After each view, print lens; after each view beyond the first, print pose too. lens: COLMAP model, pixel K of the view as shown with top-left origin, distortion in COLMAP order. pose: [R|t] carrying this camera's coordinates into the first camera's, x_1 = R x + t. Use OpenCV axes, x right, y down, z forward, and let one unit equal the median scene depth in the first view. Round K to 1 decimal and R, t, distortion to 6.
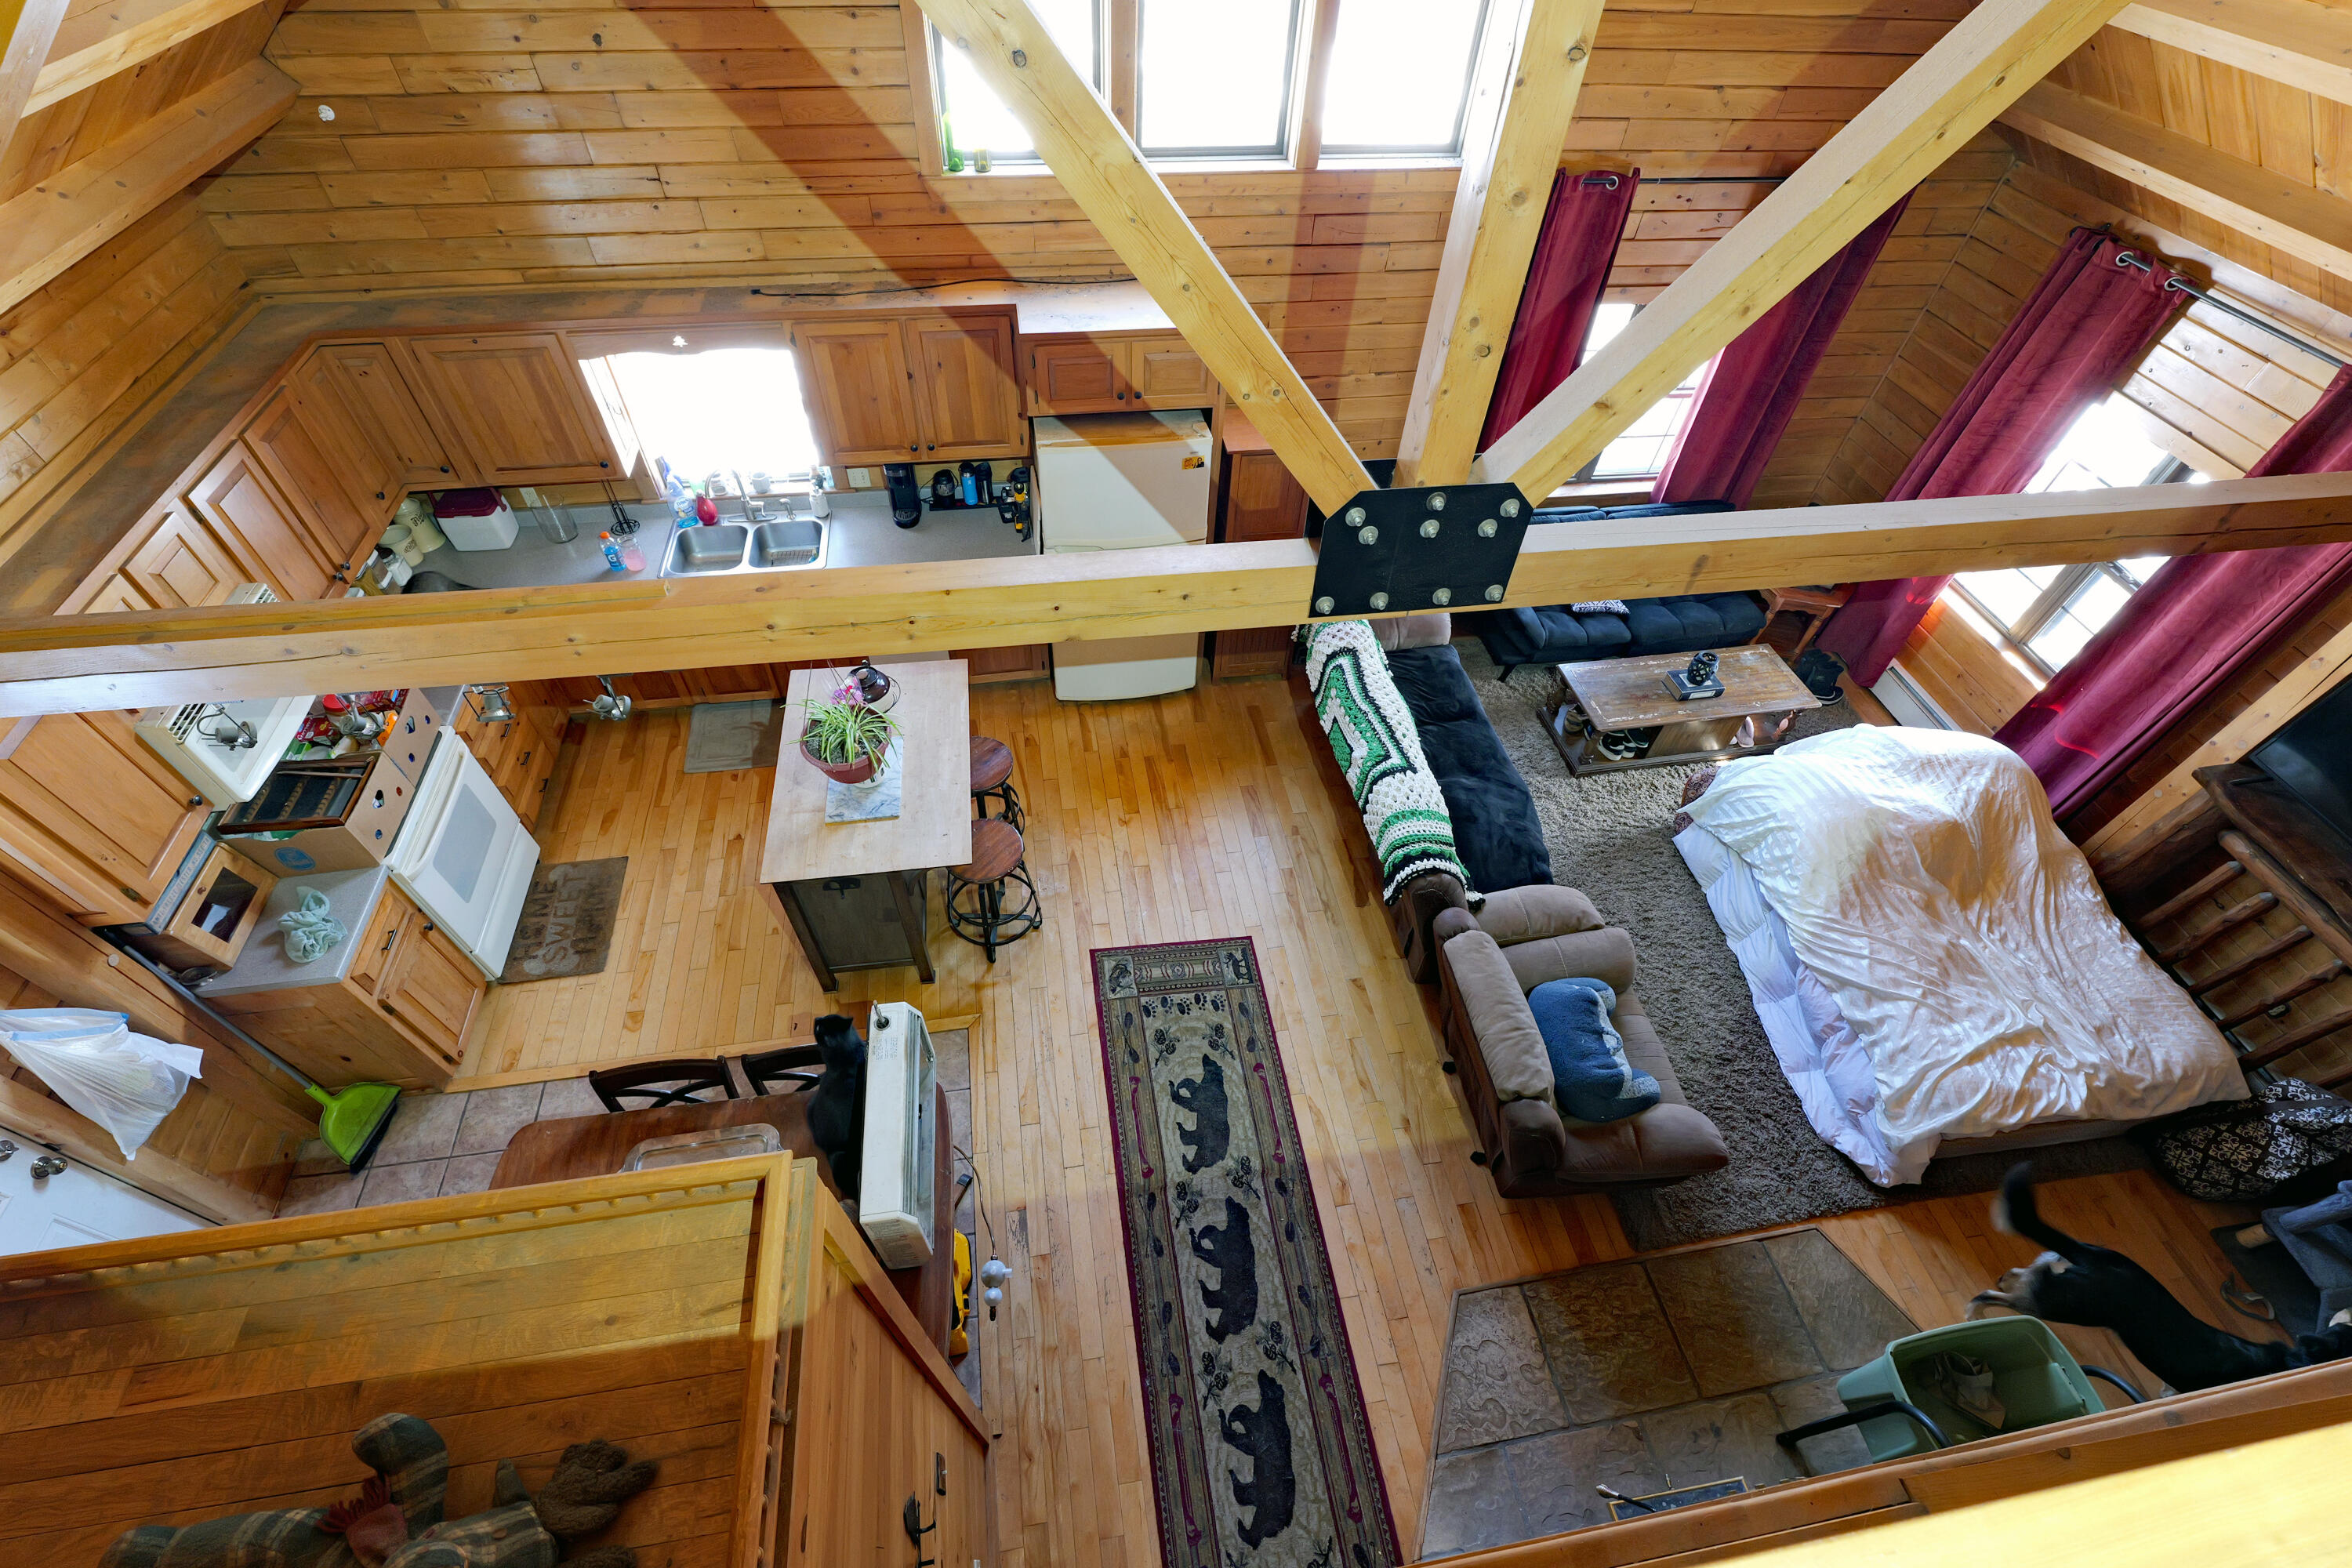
lens RADIAL K [[965.6, 0, 1178.2], [0, 965.6, 780.0], [0, 0, 1]] dist [-0.021379, -0.000390]
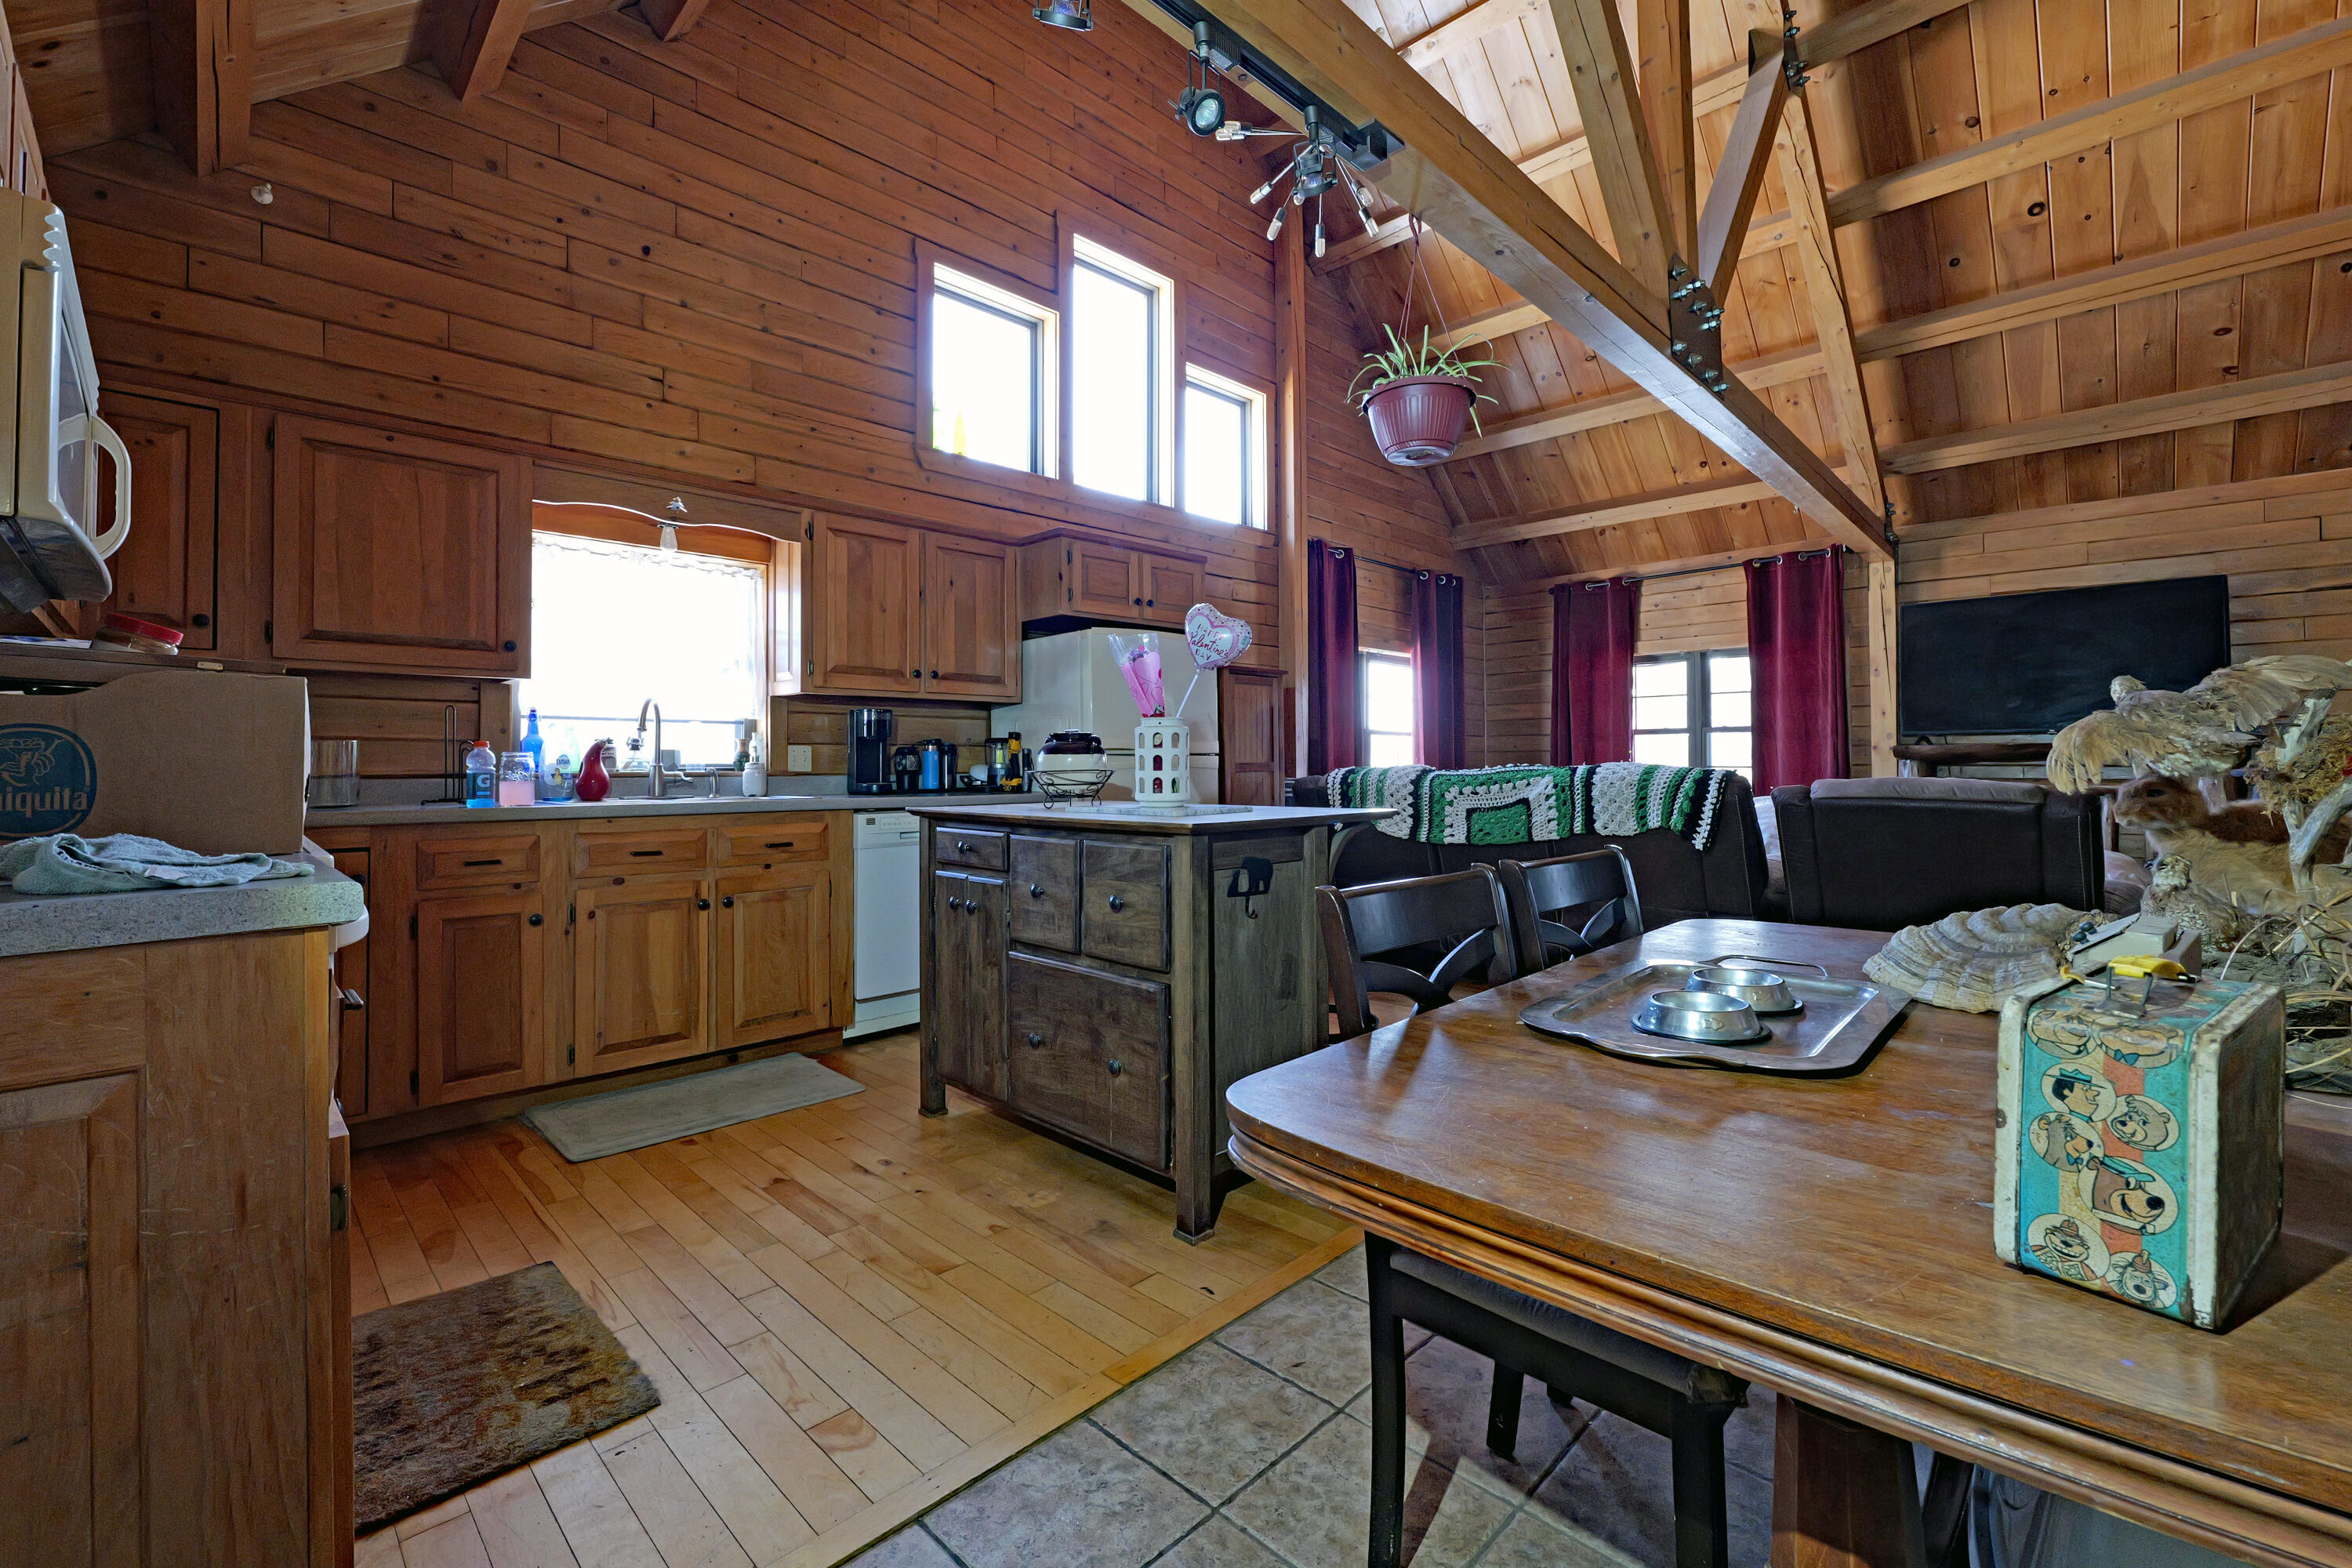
lens RADIAL K [[965.6, 0, 1160.9], [0, 965.6, 751.9], [0, 0, 1]] dist [-0.021379, -0.000390]
pose [[0.814103, -0.029384, 0.579976, -0.649642], [0.456009, 0.650735, -0.607124, 0.342073], [-0.359571, 0.758736, 0.543165, 0.559509]]
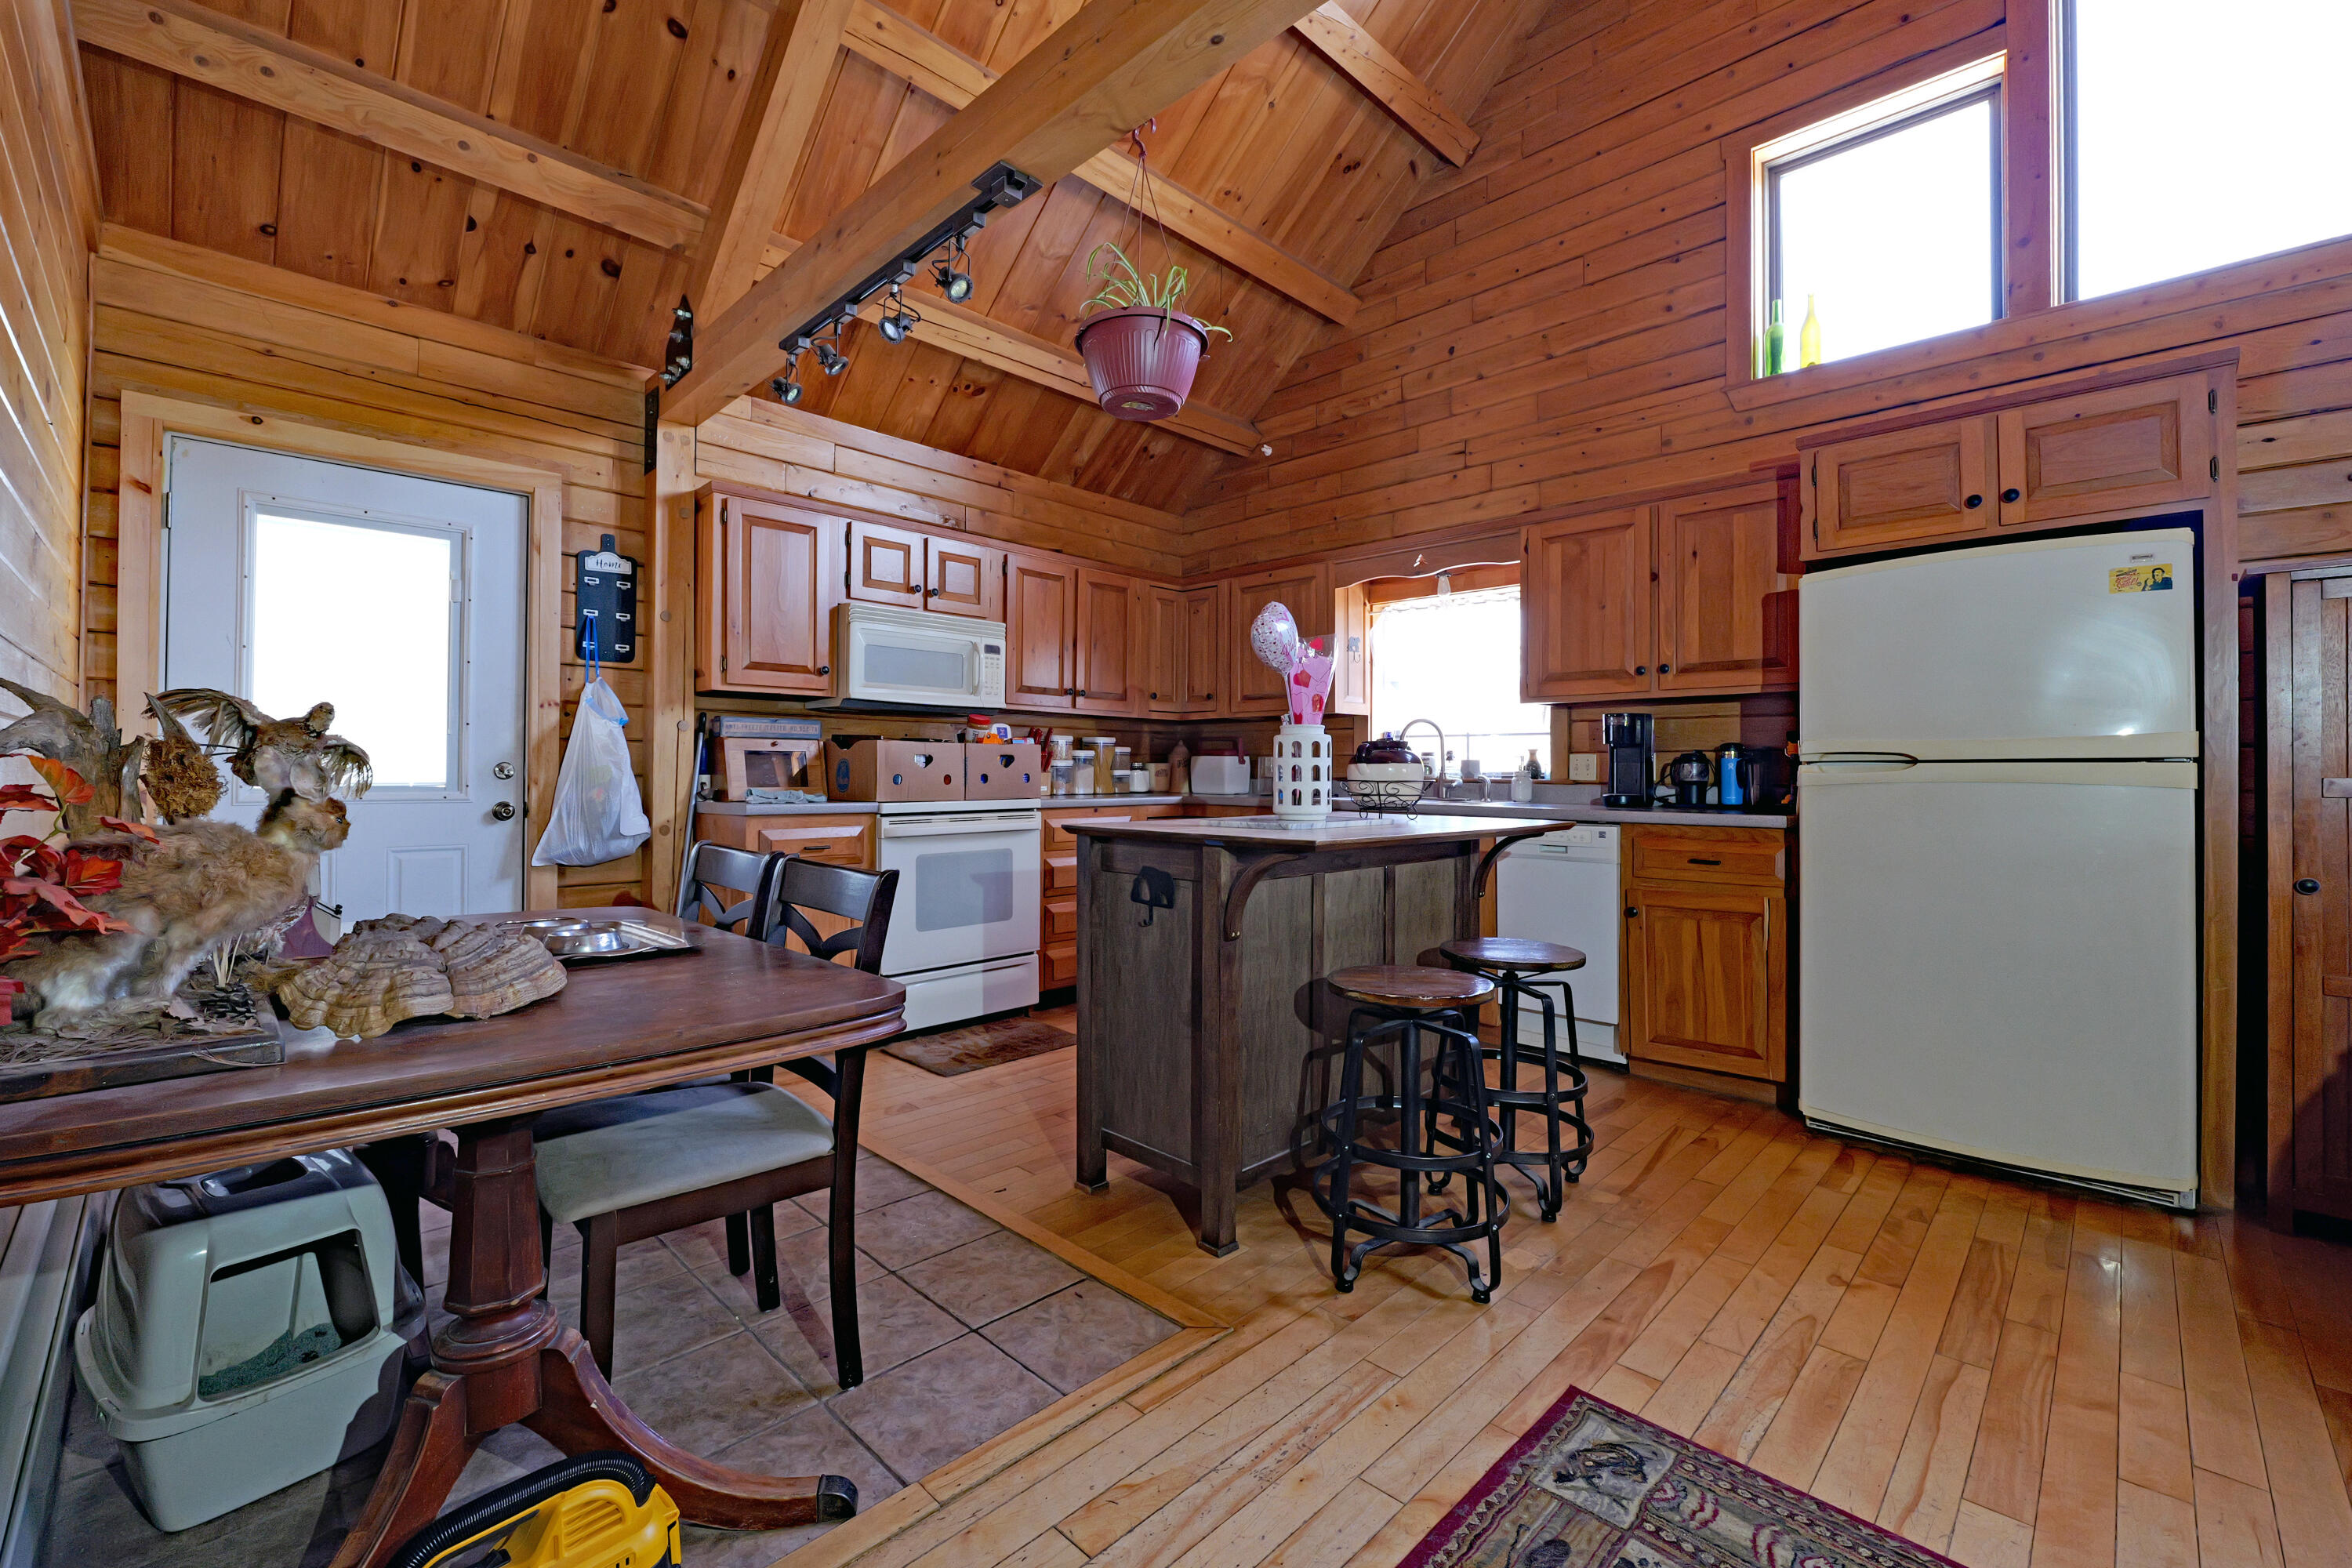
lens RADIAL K [[965.6, 0, 1175.8], [0, 965.6, 758.9], [0, 0, 1]] dist [-0.021379, -0.000390]
pose [[0.592334, -0.040880, -0.804655, 0.116569], [-0.594117, 0.652425, -0.470496, 0.284904], [0.544211, 0.756750, 0.362166, 0.640874]]
